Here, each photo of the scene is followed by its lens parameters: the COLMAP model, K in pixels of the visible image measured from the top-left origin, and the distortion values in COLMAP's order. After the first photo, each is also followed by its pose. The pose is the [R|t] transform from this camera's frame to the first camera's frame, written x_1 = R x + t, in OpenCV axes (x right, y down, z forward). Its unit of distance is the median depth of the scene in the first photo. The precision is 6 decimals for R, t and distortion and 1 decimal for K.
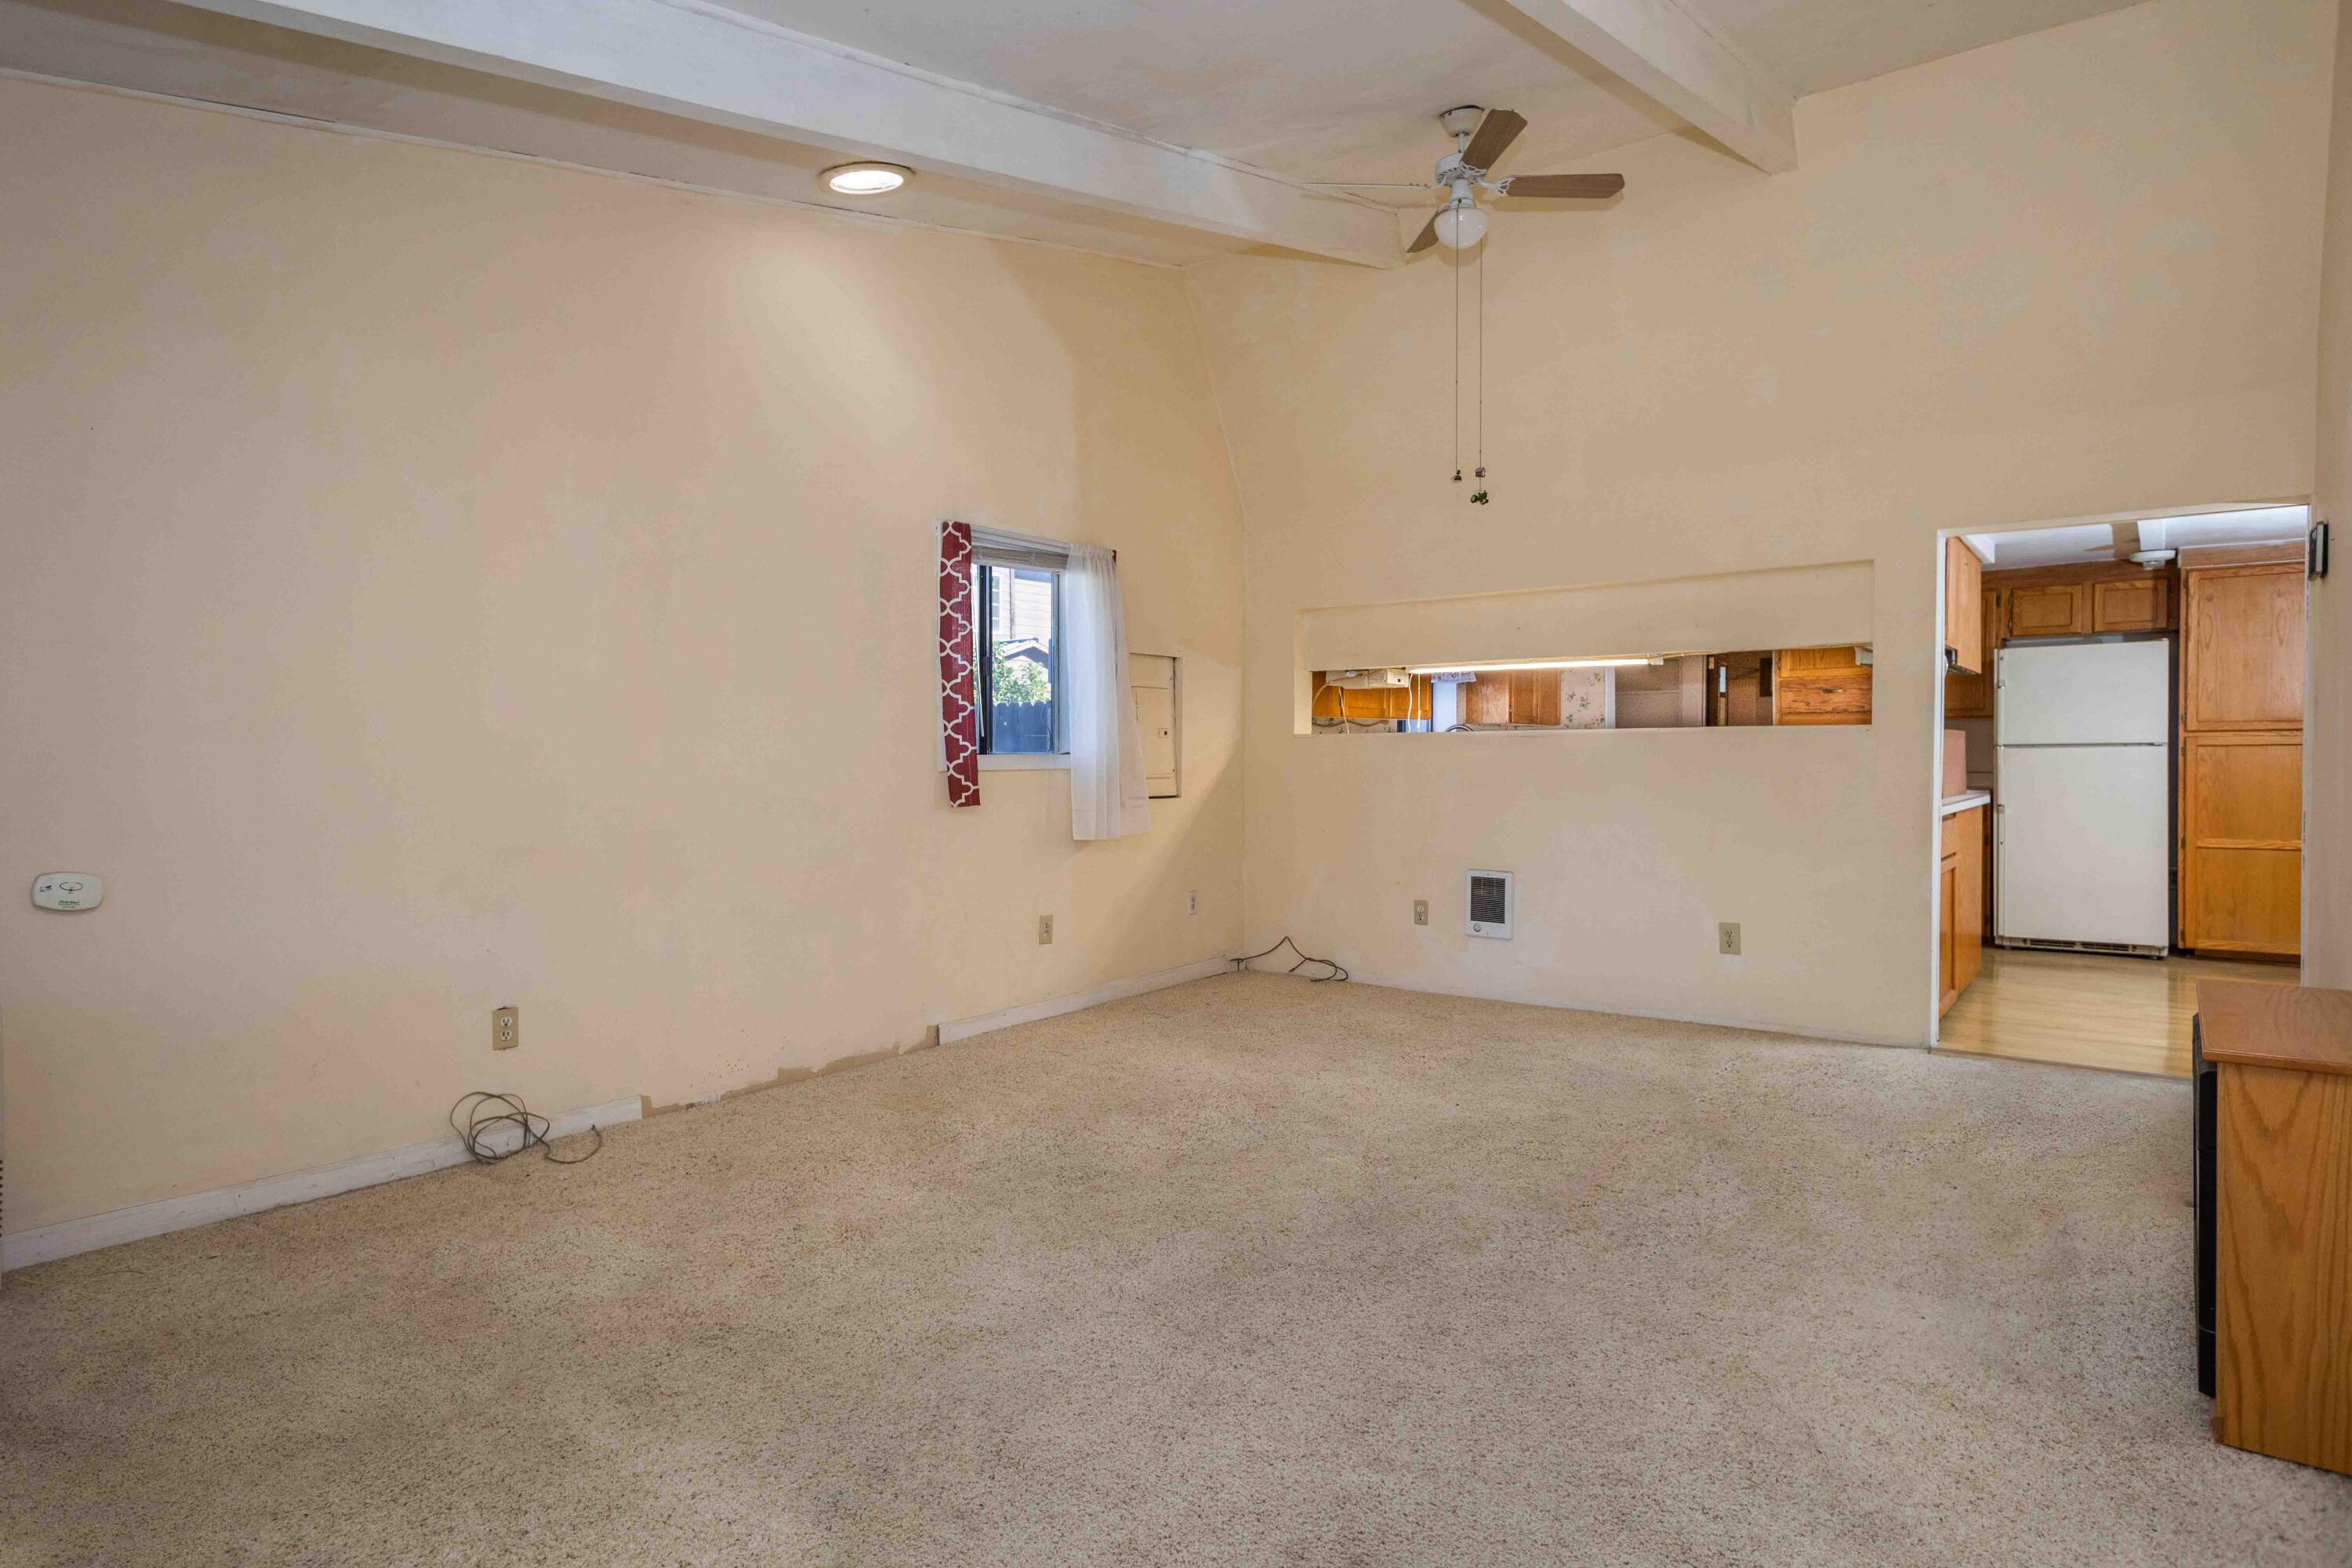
lens RADIAL K [[1364.1, 0, 1176.0], [0, 1364.1, 784.0], [0, 0, 1]] dist [0.073934, 0.000209]
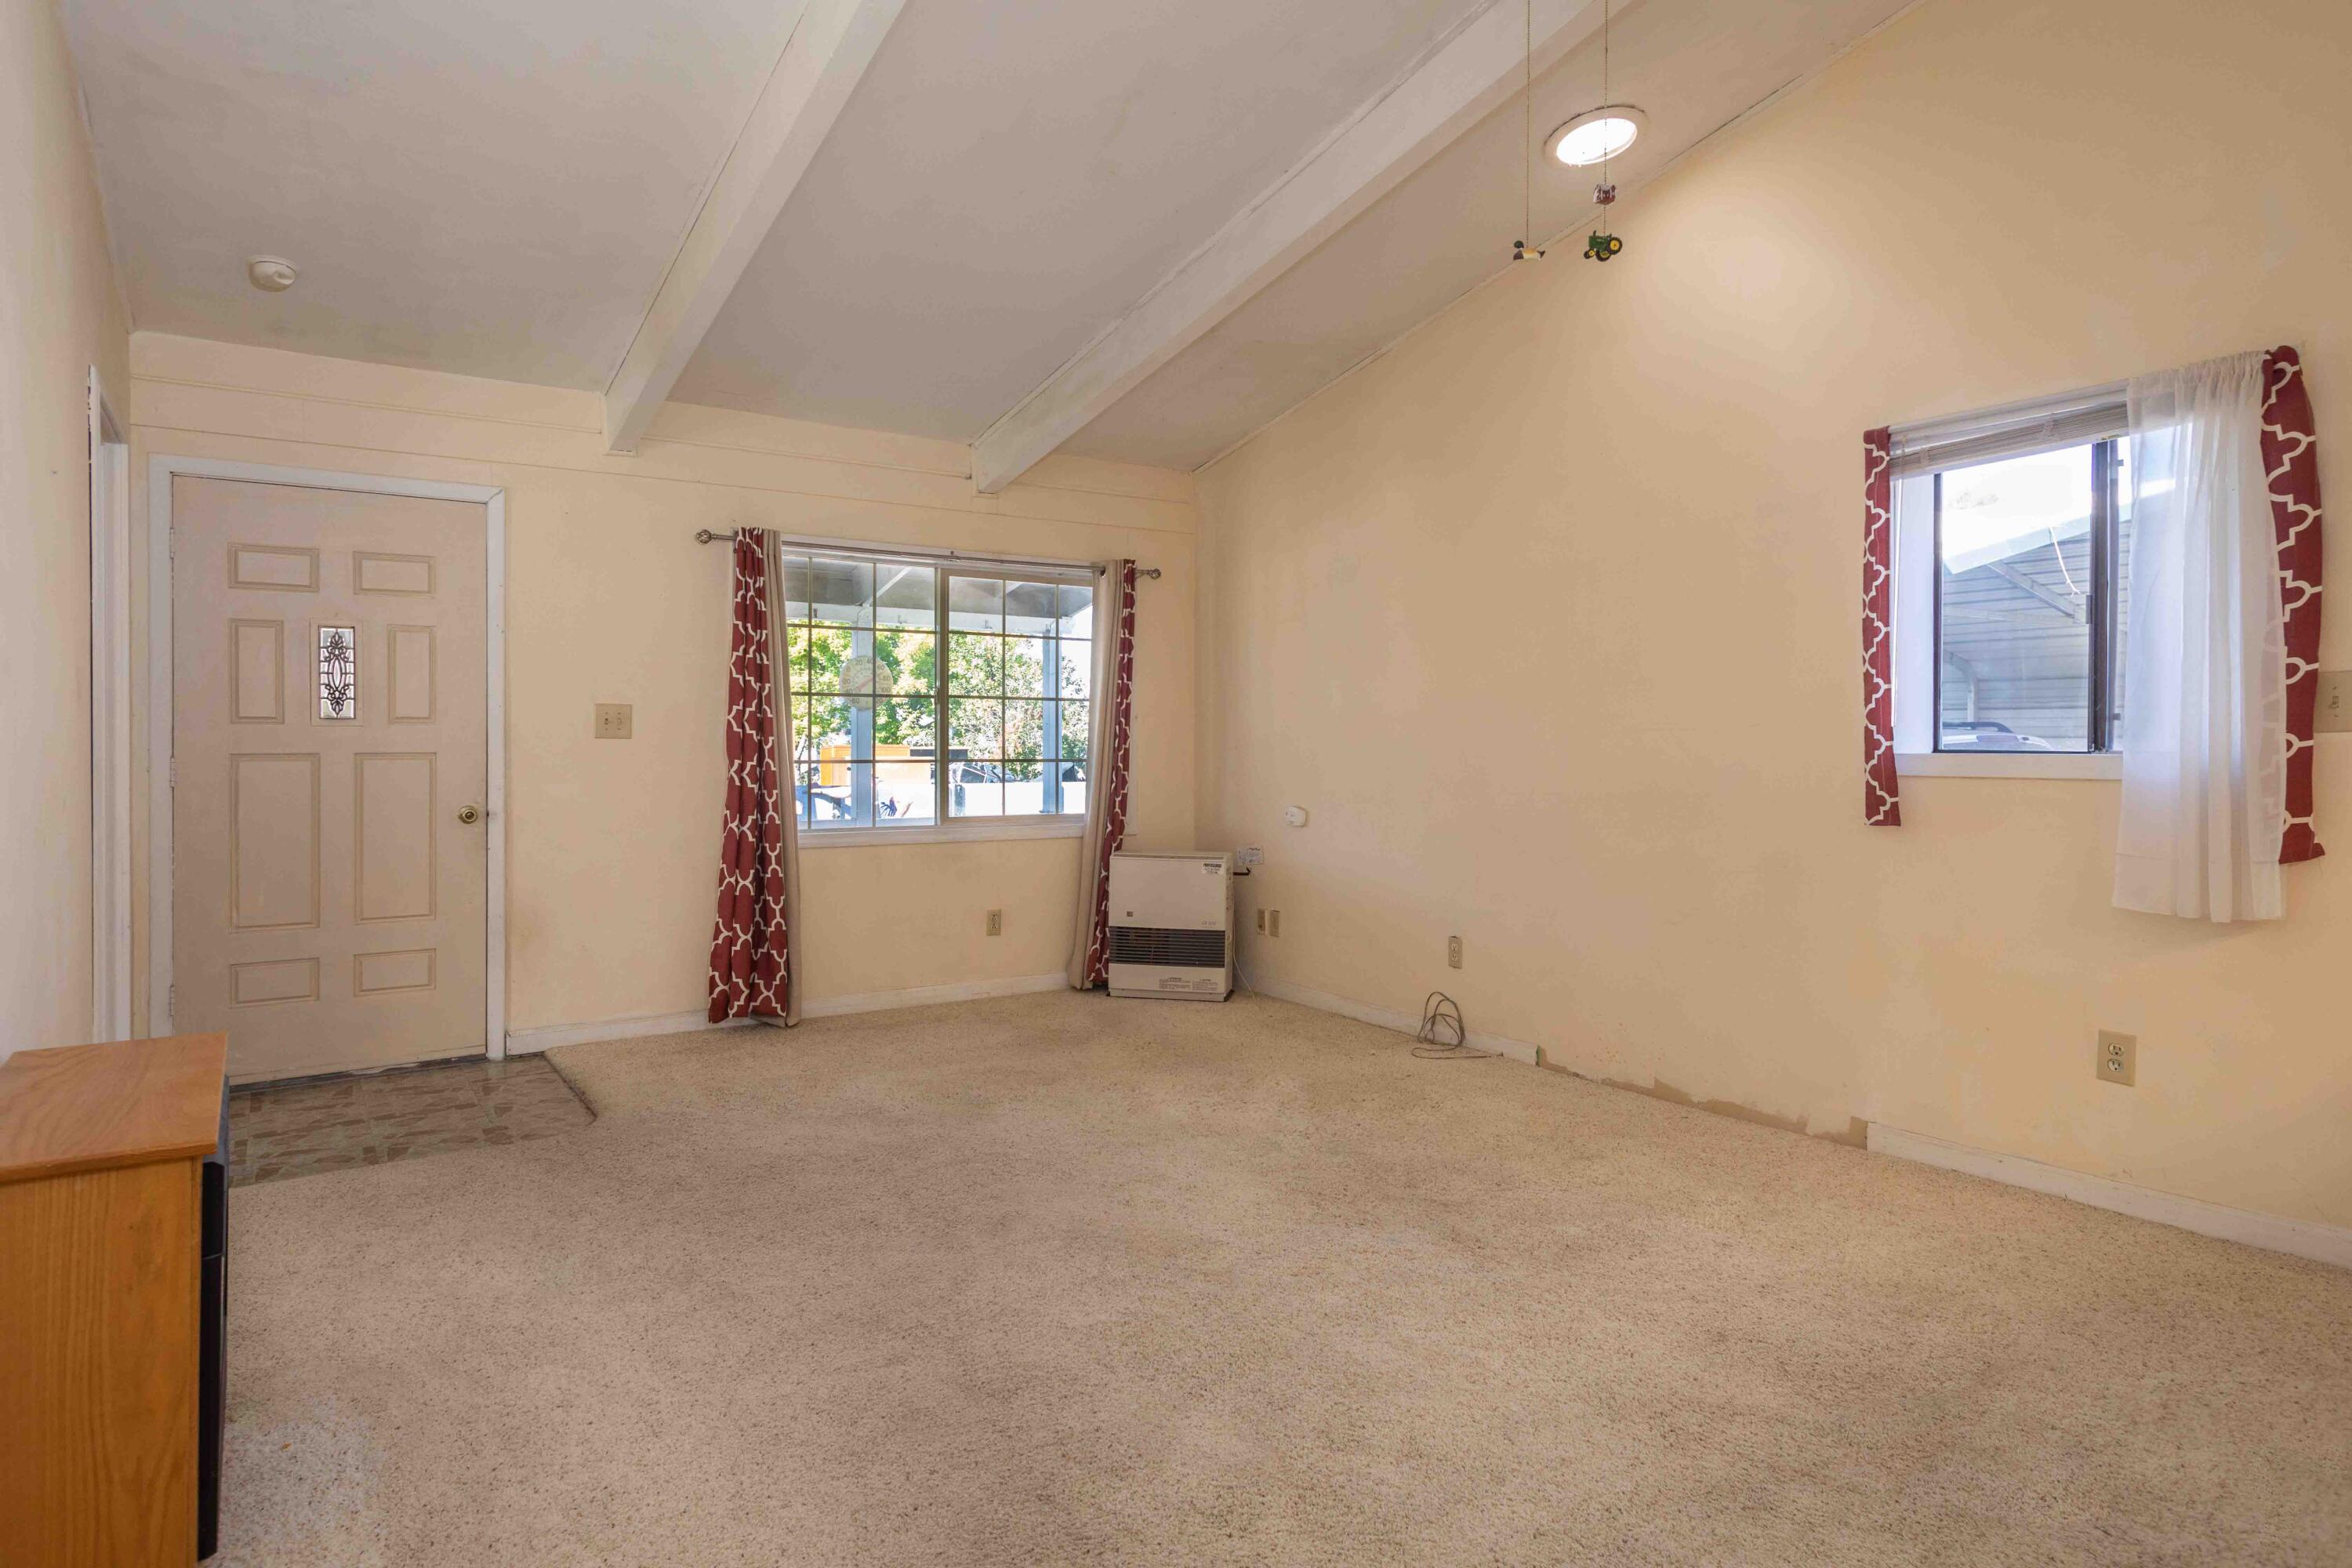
lens RADIAL K [[1379.8, 0, 1172.8], [0, 1379.8, 739.8], [0, 0, 1]] dist [0.003677, 0.000614]
pose [[-0.346866, 0.006892, -0.937889, 0.689525], [-0.016139, 0.999781, 0.013316, -0.034047], [0.937776, 0.019755, -0.346679, 0.965847]]
